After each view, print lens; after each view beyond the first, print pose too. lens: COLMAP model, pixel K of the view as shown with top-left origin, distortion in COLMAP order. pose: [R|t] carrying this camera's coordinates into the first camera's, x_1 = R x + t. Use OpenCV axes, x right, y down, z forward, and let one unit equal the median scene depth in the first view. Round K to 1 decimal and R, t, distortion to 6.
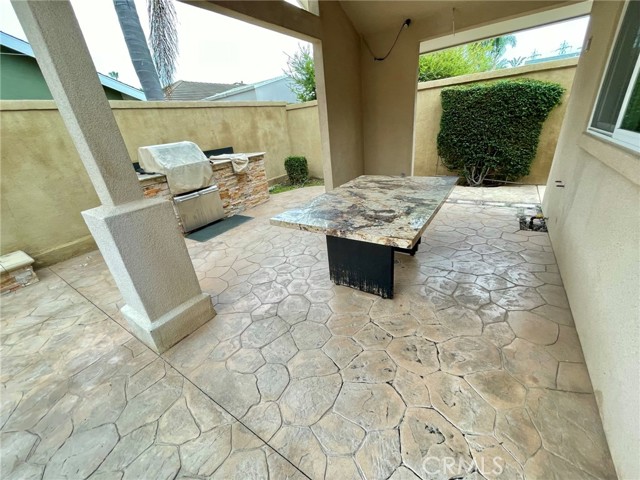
lens RADIAL K [[257.9, 0, 319.9], [0, 257.9, 240.1], [0, 0, 1]] dist [0.001336, -0.001016]
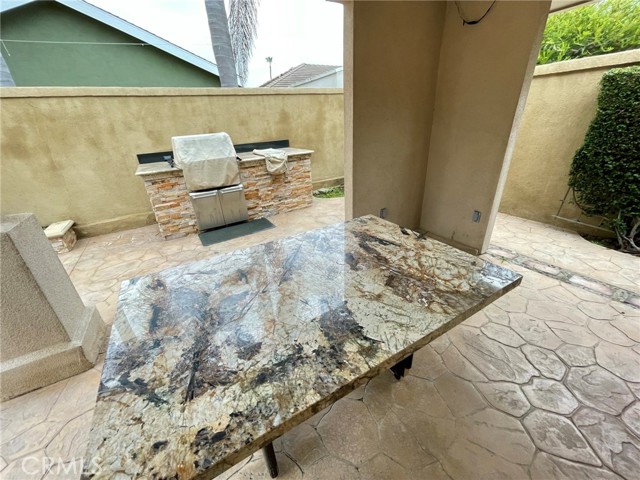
lens RADIAL K [[257.9, 0, 319.9], [0, 257.9, 240.8], [0, 0, 1]] dist [0.001336, -0.001016]
pose [[0.899727, 0.232522, -0.369356, 0.226081], [-0.212482, 0.972568, 0.094672, -0.165517], [0.381237, -0.006698, 0.924453, 0.268862]]
